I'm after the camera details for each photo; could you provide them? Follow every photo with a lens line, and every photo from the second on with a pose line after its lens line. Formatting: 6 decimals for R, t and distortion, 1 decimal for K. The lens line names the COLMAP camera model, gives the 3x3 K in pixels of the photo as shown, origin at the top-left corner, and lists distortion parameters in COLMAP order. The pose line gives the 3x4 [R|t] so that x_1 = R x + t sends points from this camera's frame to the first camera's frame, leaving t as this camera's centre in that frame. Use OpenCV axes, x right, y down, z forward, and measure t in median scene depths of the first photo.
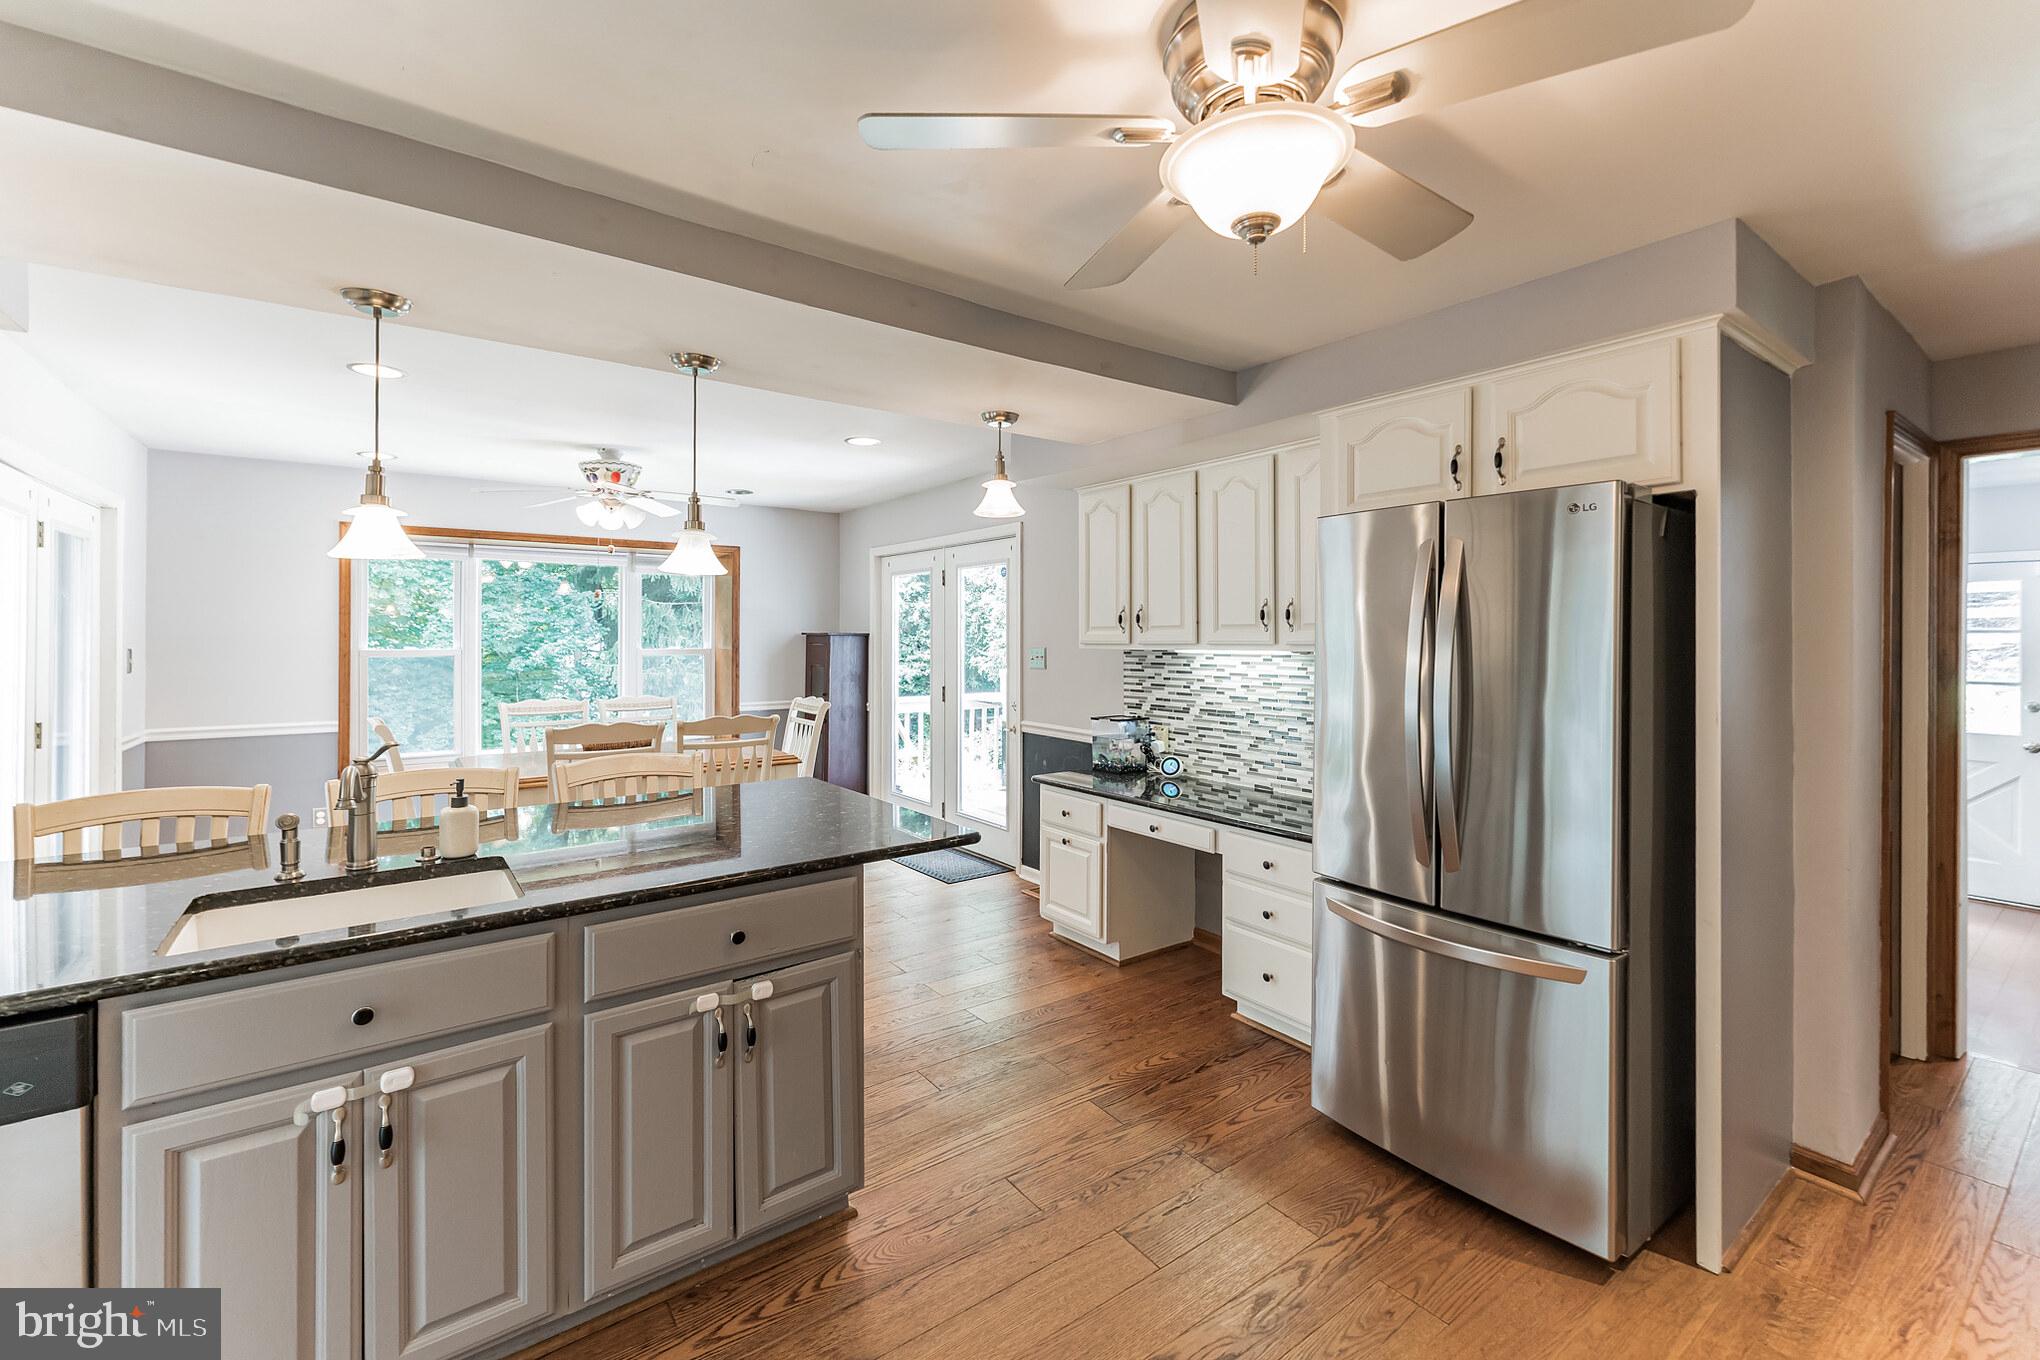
lens RADIAL K [[851.2, 0, 1049.0], [0, 851.2, 634.2], [0, 0, 1]] dist [-0.004776, -0.000037]
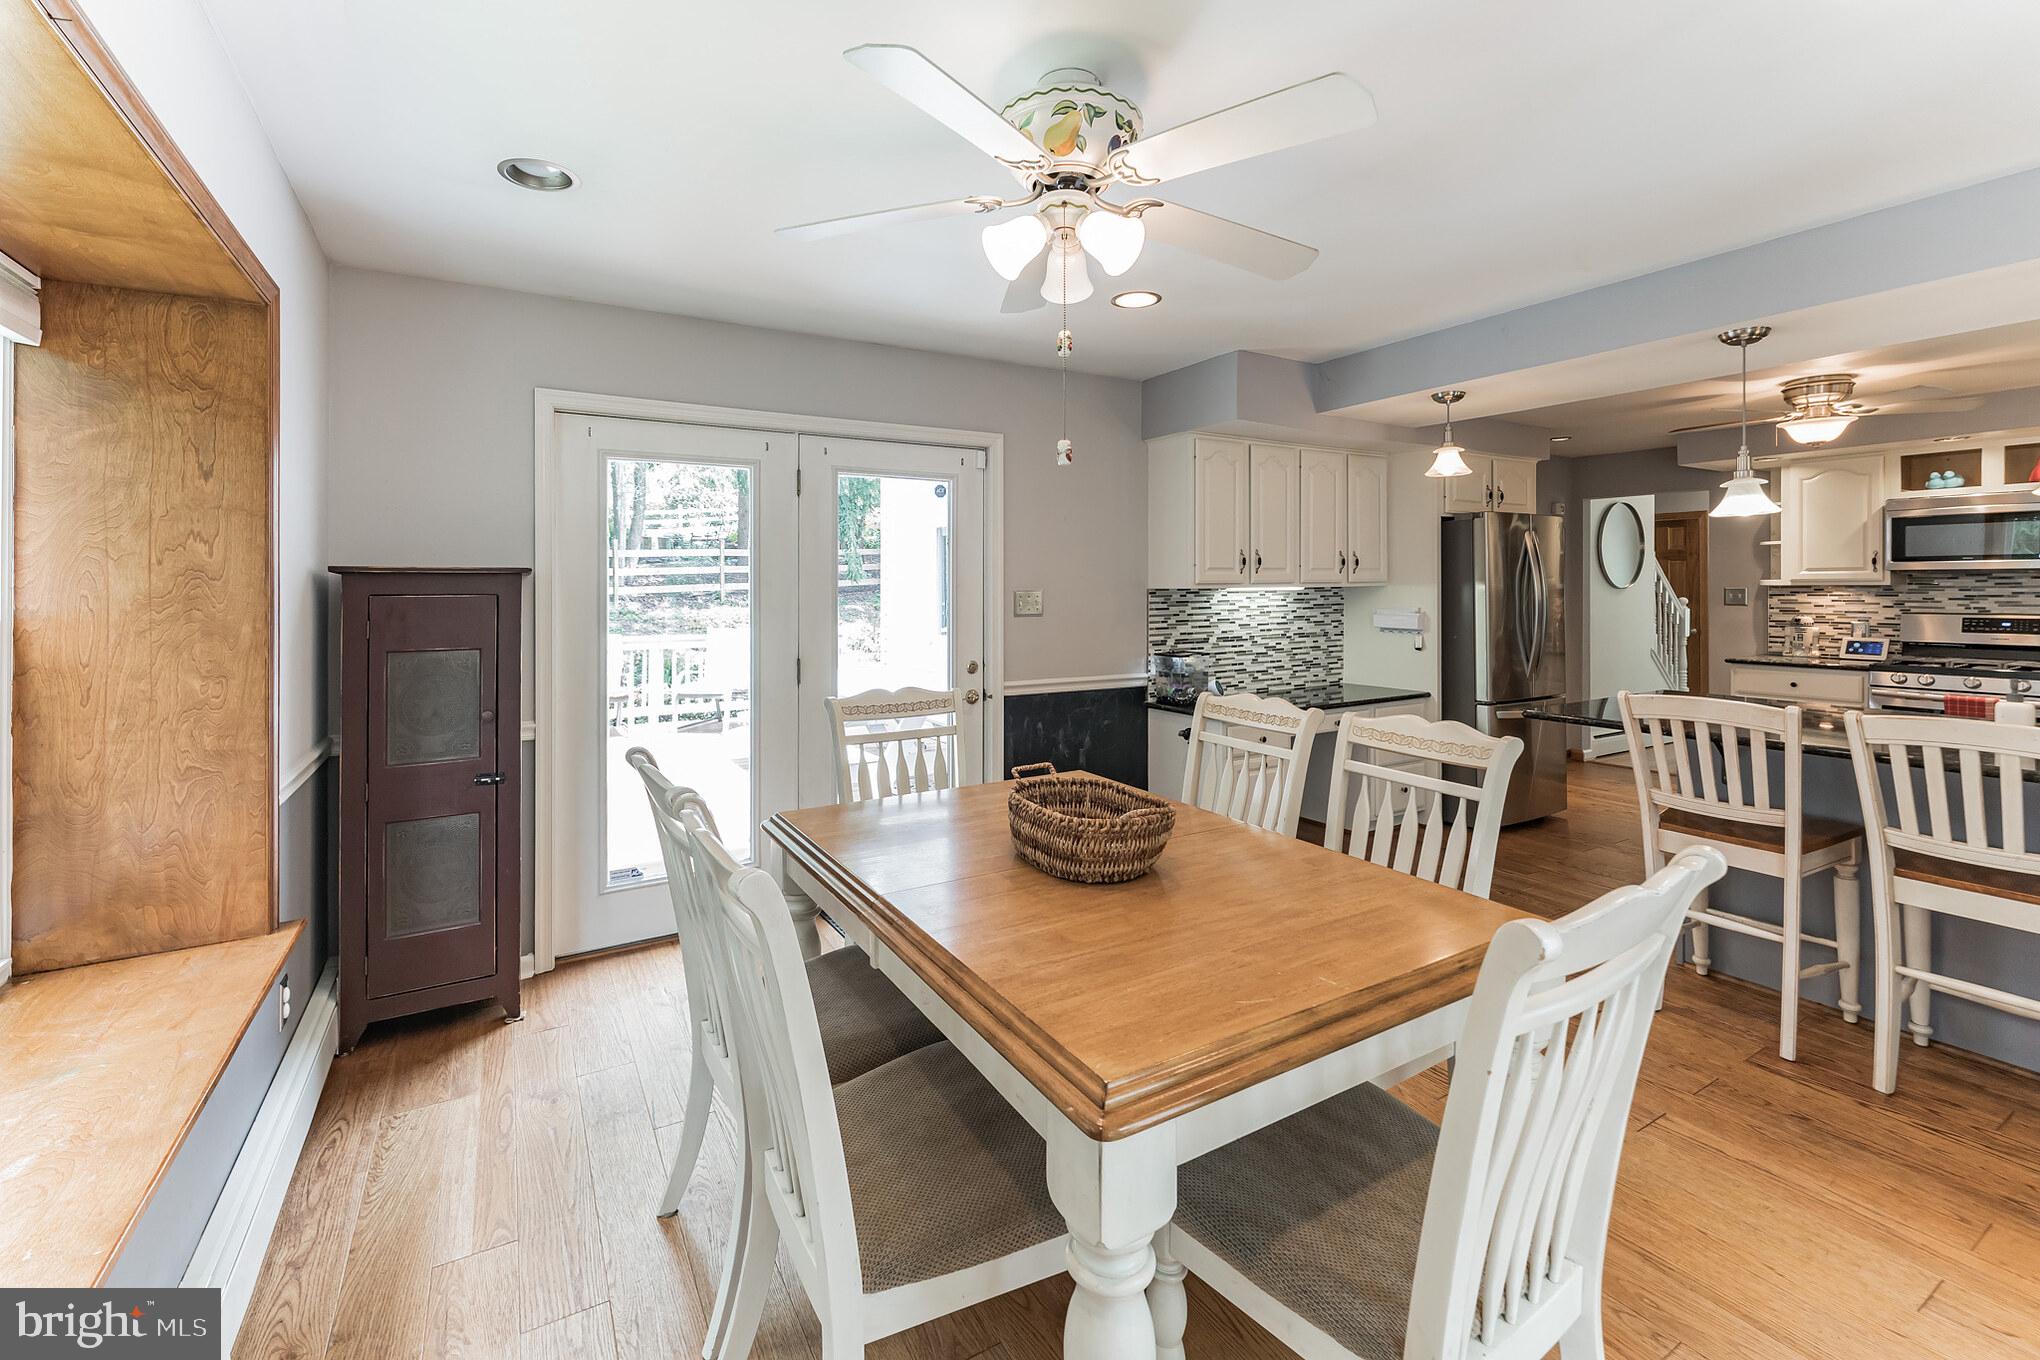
lens RADIAL K [[851.2, 0, 950.6], [0, 851.2, 628.7], [0, 0, 1]] dist [-0.004776, -0.000037]
pose [[0.164678, -0.048687, 0.985145, -1.580900], [0.004095, 0.998806, 0.048678, 0.022506], [-0.986339, -0.003982, 0.164680, 1.738085]]
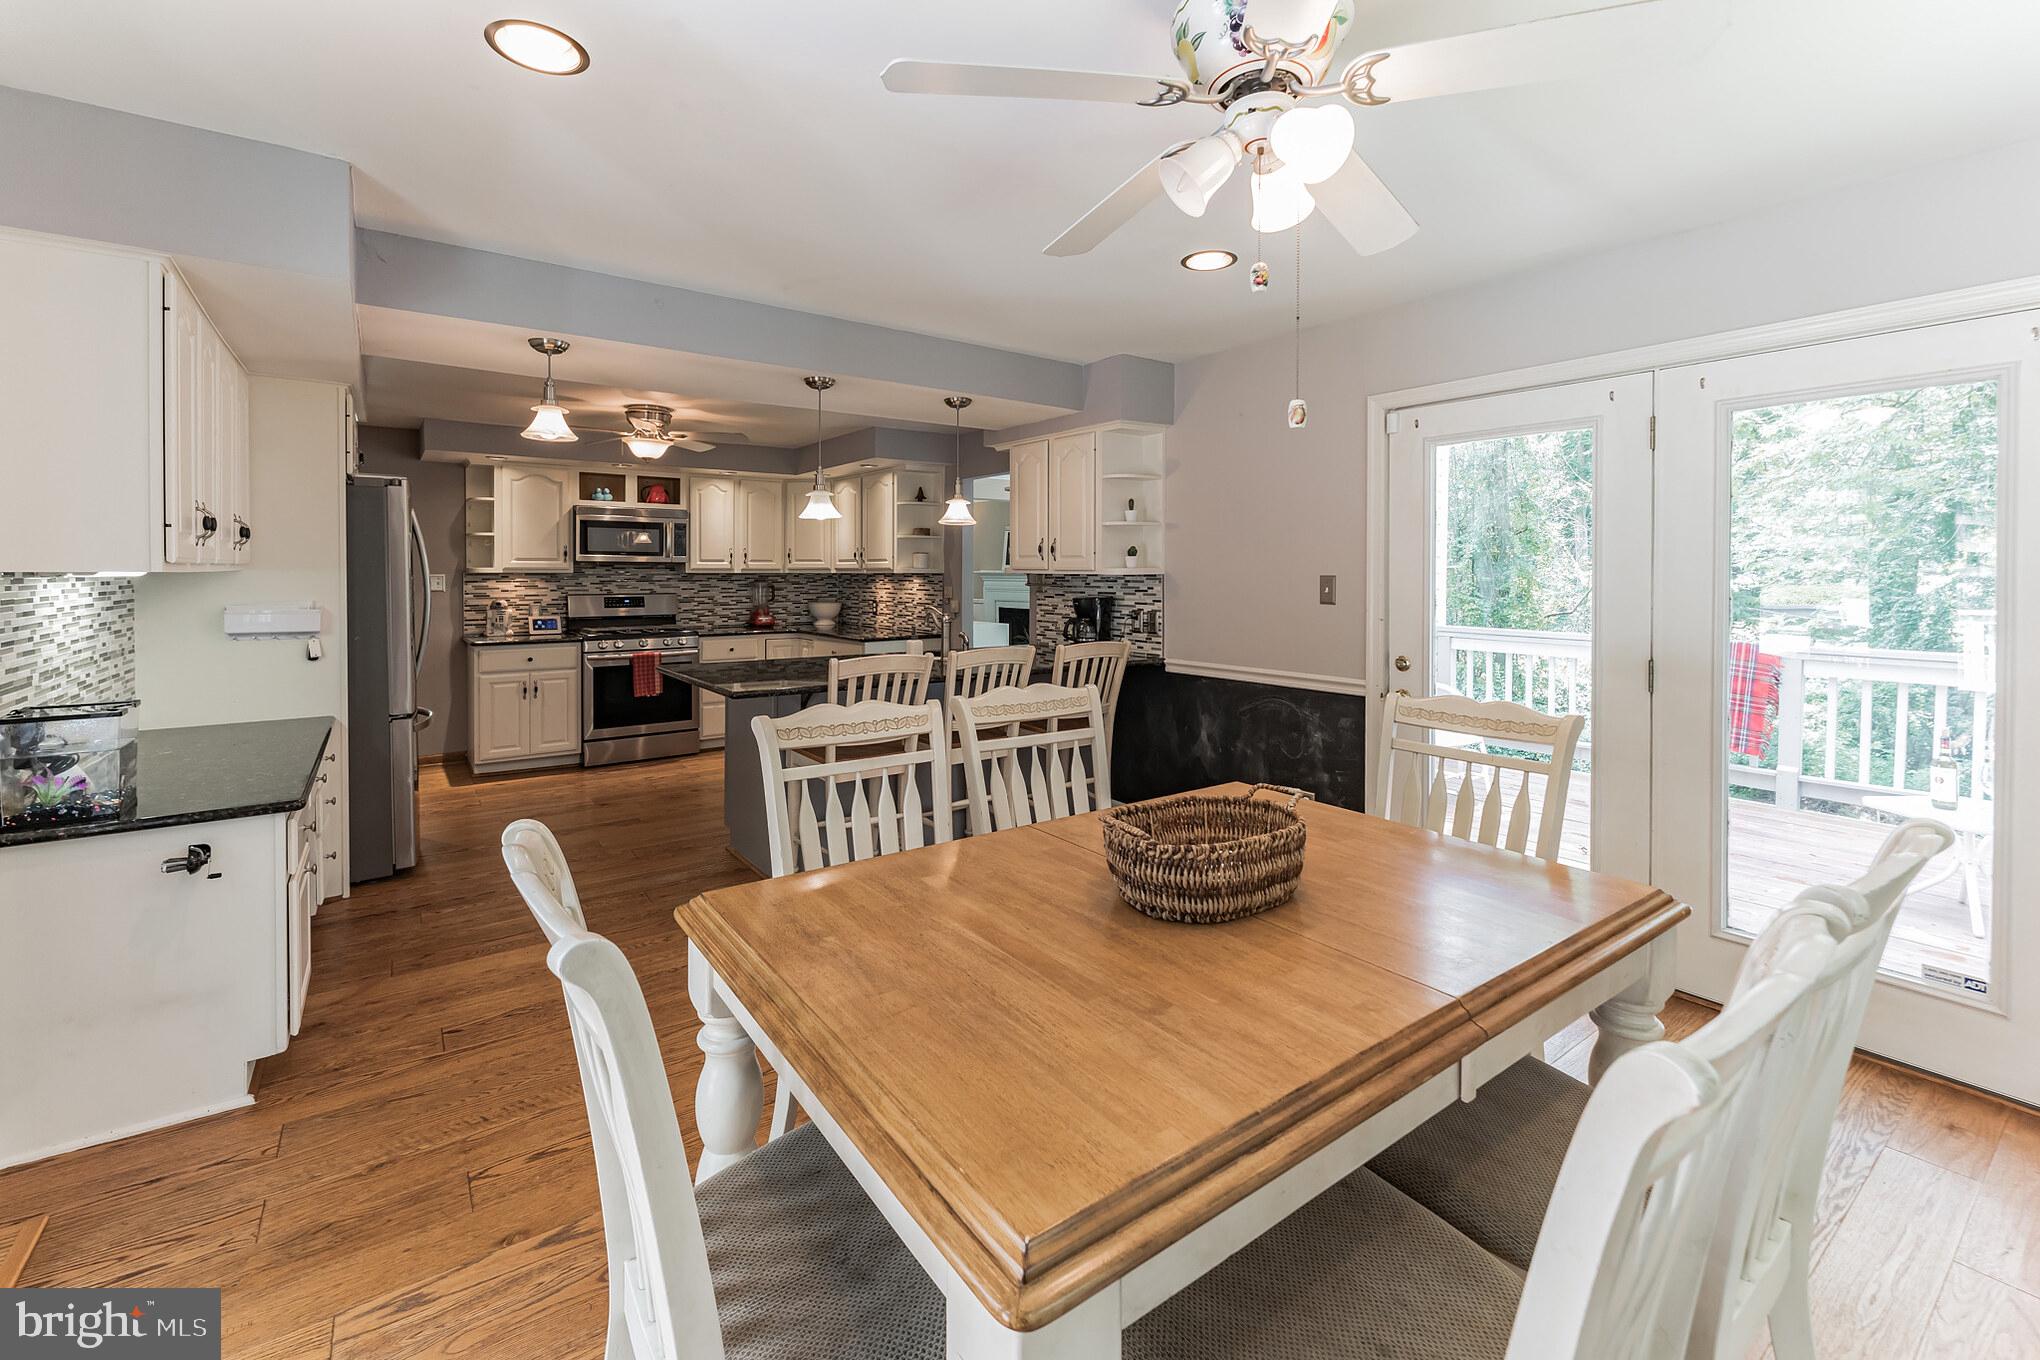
lens RADIAL K [[851.2, 0, 1042.9], [0, 851.2, 580.9], [0, 0, 1]] dist [-0.004776, -0.000037]
pose [[-0.999985, -0.000506, 0.005460, -0.781839], [-0.000464, 0.999970, 0.007692, 0.028584], [-0.005464, 0.007689, -0.999956, 2.318587]]
